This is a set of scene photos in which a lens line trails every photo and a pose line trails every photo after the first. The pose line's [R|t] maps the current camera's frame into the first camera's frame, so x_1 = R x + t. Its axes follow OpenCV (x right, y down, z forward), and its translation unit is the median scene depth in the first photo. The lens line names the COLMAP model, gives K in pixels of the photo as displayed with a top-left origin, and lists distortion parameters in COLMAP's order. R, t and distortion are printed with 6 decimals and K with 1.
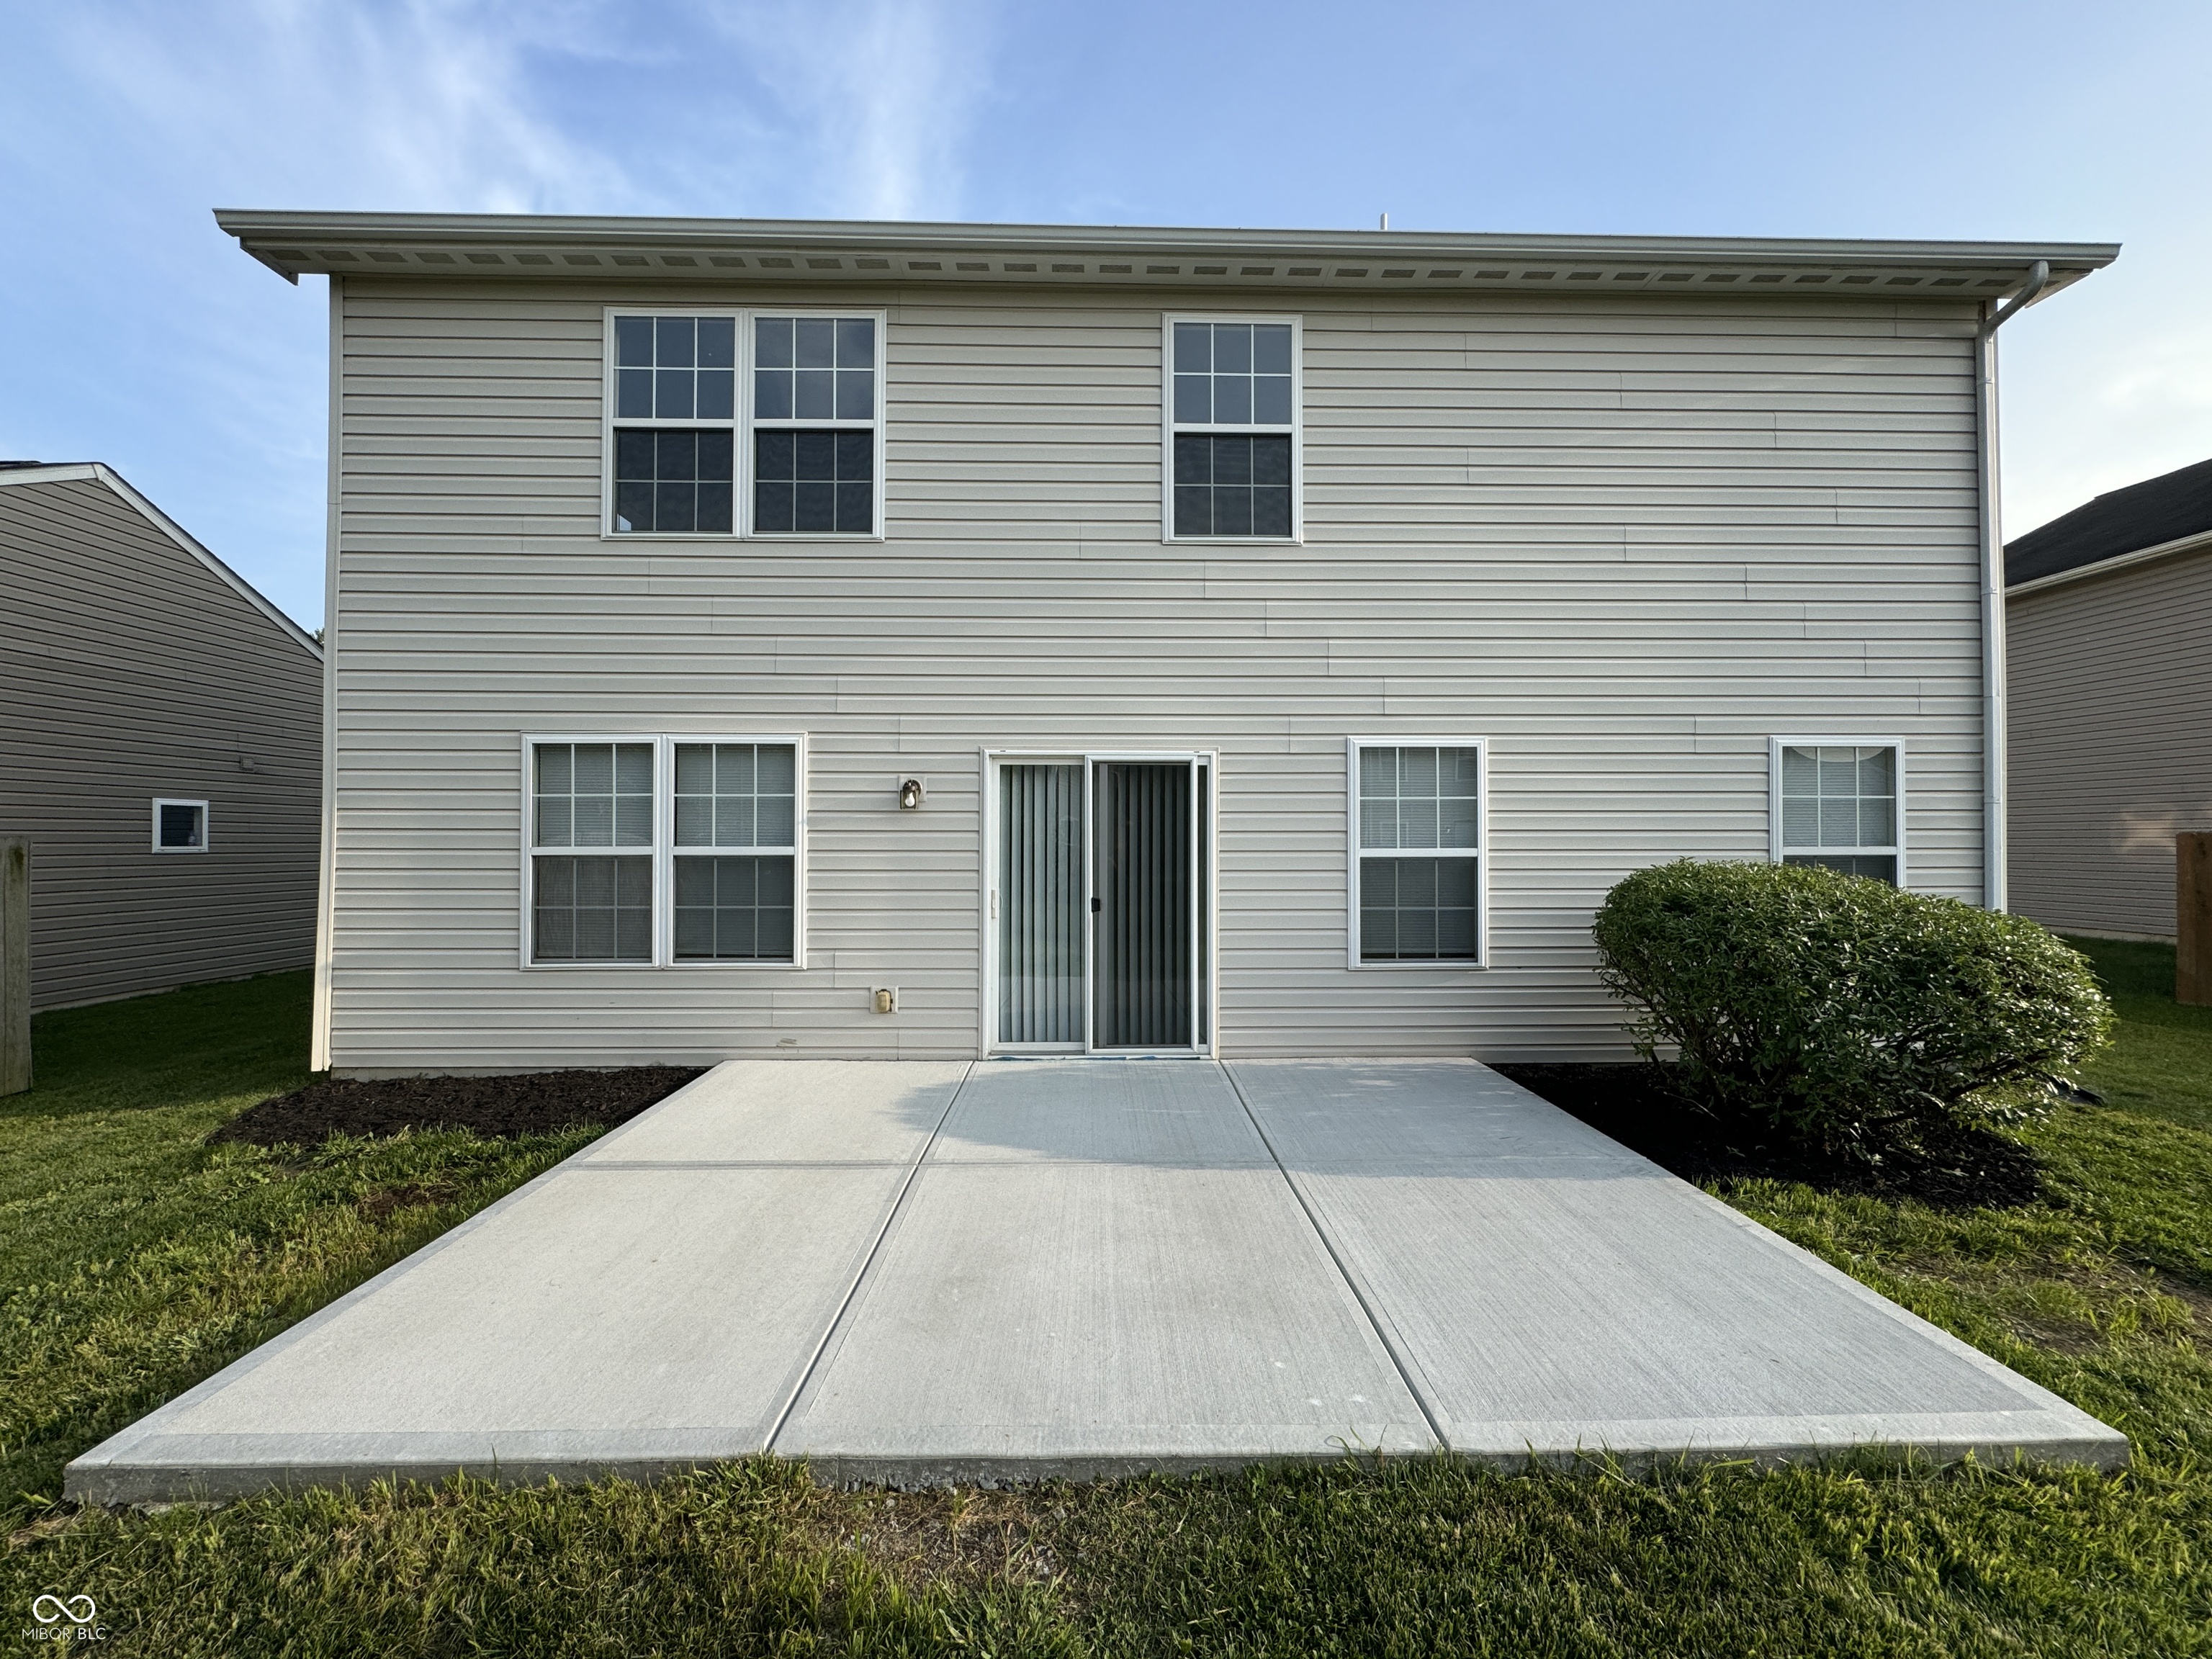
lens RADIAL K [[804.2, 0, 1113.2], [0, 804.2, 854.5], [0, 0, 1]] dist [-0.002106, -0.000253]
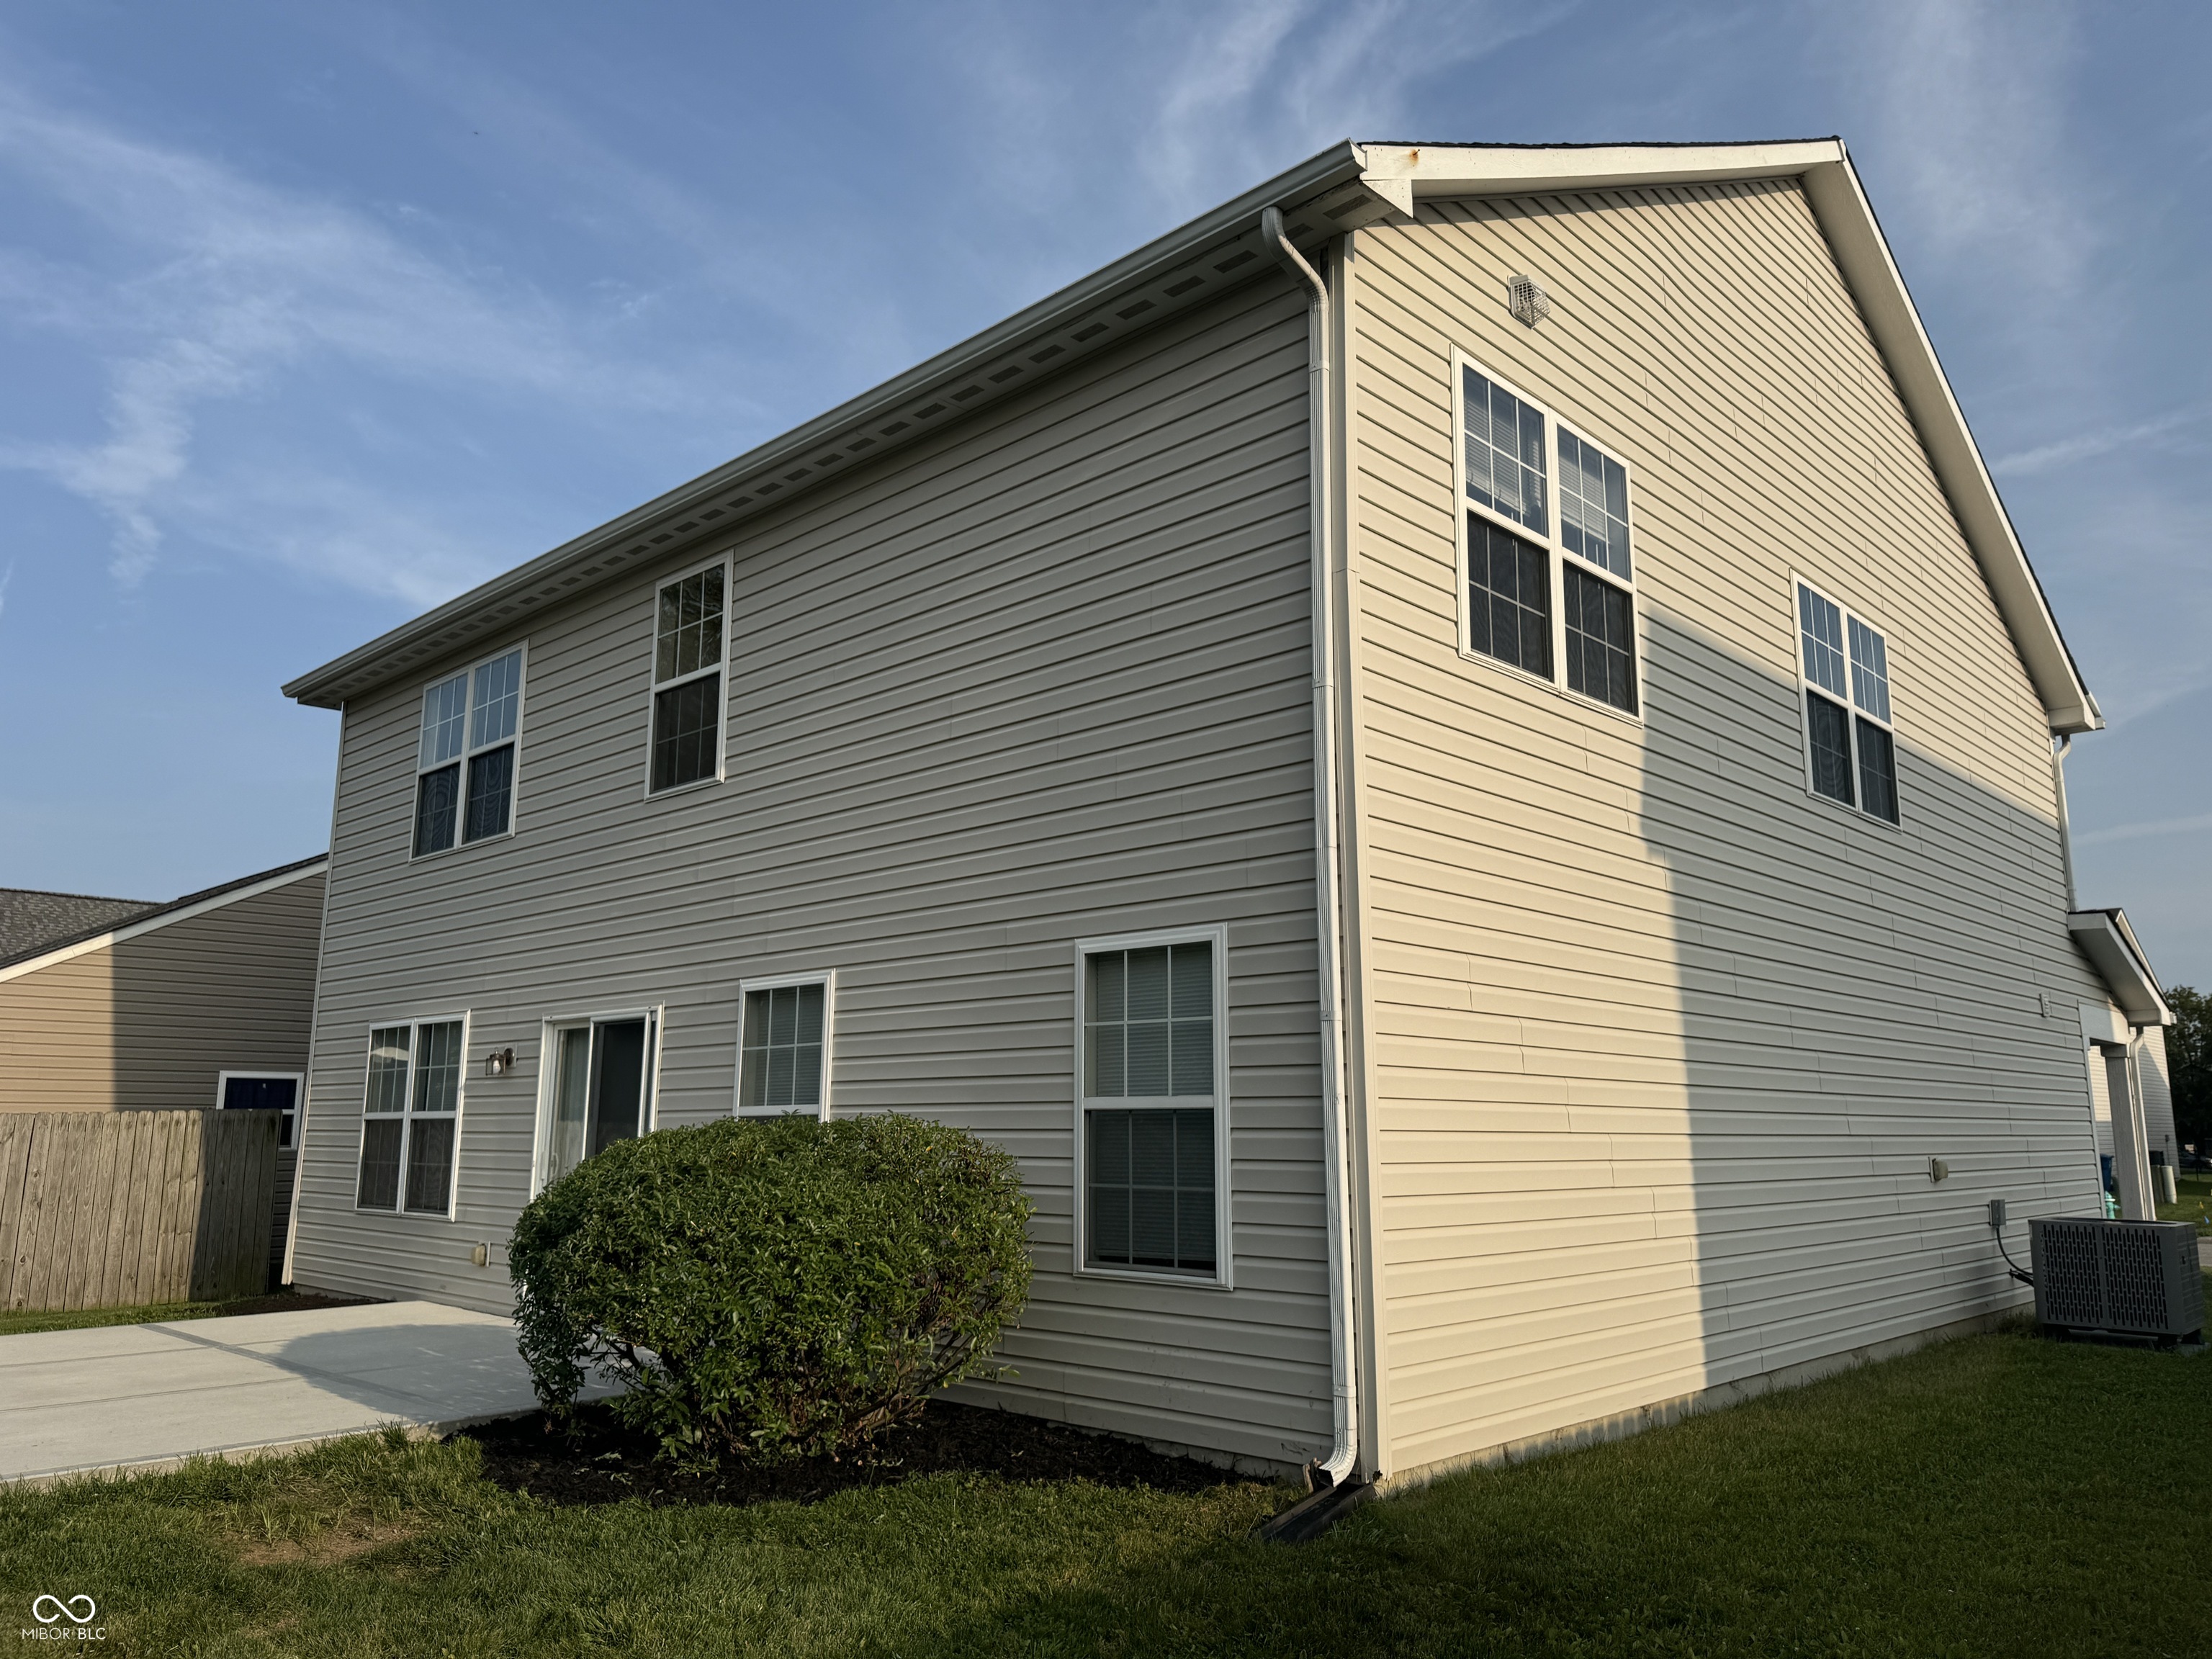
lens RADIAL K [[1551.7, 0, 1104.4], [0, 1551.7, 836.0], [0, 0, 1]] dist [0.164915, -0.312533]
pose [[0.710583, -0.129062, -0.691676, 1.815147], [0.011424, 0.985020, -0.172062, 0.002419], [0.703521, 0.114362, 0.701413, 0.023857]]
